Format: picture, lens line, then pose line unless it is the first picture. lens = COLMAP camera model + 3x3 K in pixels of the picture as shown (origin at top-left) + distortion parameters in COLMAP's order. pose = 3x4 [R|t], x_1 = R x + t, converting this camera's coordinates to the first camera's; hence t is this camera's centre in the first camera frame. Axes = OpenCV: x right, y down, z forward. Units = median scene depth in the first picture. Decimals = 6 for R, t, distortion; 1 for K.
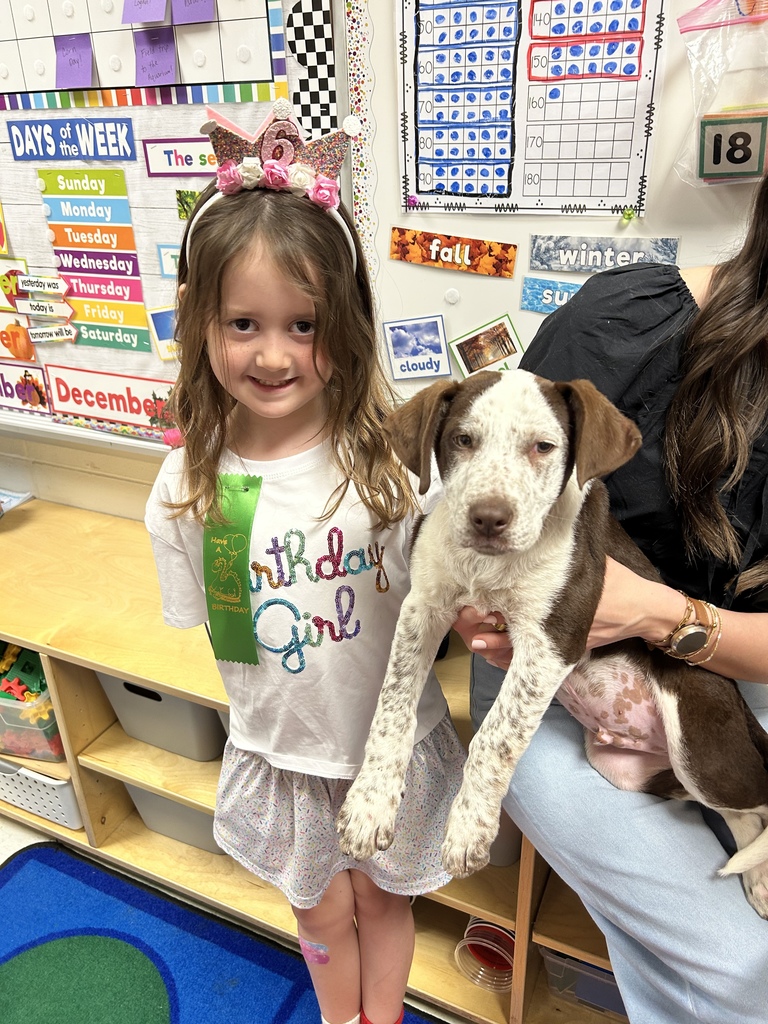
lens RADIAL K [[775.2, 0, 388.4], [0, 775.2, 507.9], [0, 0, 1]] dist [0.020843, -0.019583]
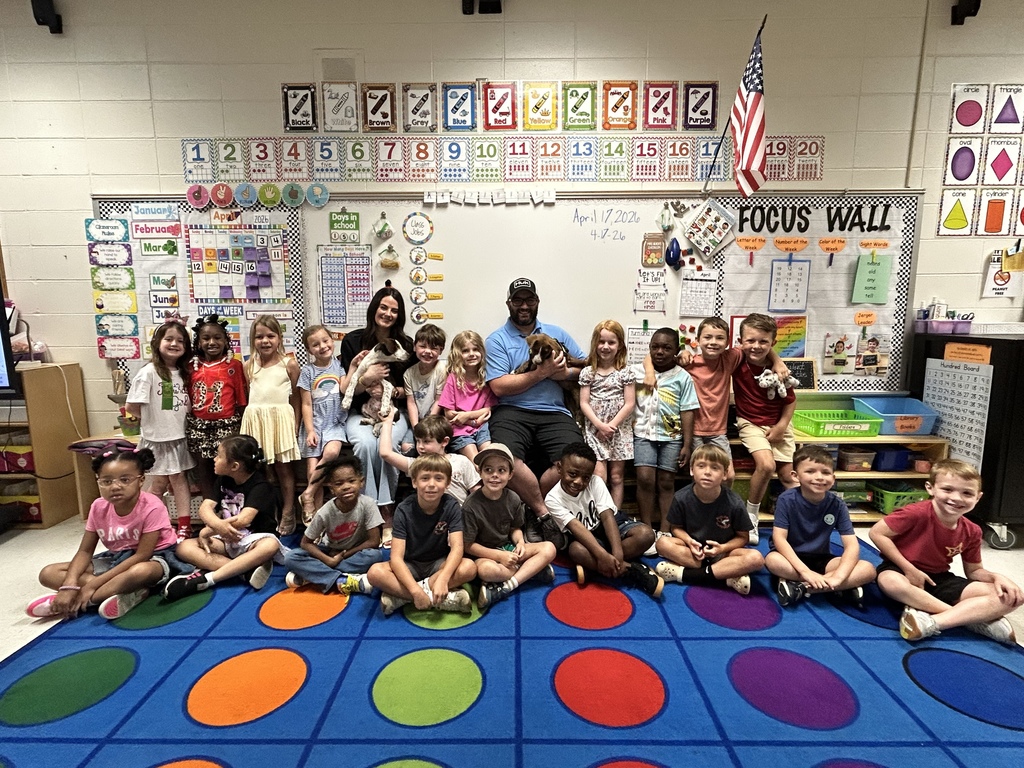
lens RADIAL K [[510.6, 0, 508.3], [0, 510.6, 375.9], [0, 0, 1]] dist [-0.004569, -0.001189]
pose [[0.909602, -0.037728, 0.413764, -0.203409], [0.164837, 0.946909, -0.276030, 0.778451], [-0.381383, 0.319281, 0.867529, -1.658758]]
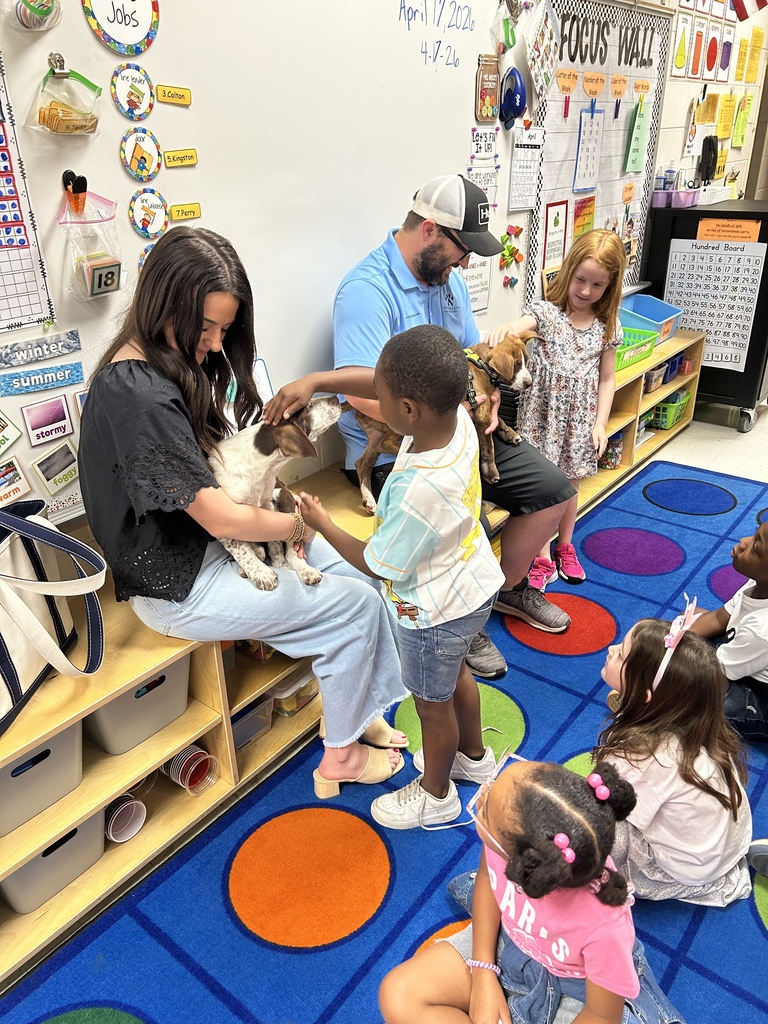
lens RADIAL K [[775.2, 0, 381.1], [0, 775.2, 515.9], [0, 0, 1]] dist [0.020843, -0.019583]
pose [[0.243396, -0.416166, 0.876108, -0.951953], [0.438462, 0.852918, 0.283339, -0.155750], [-0.865164, 0.315177, 0.390070, -0.103085]]
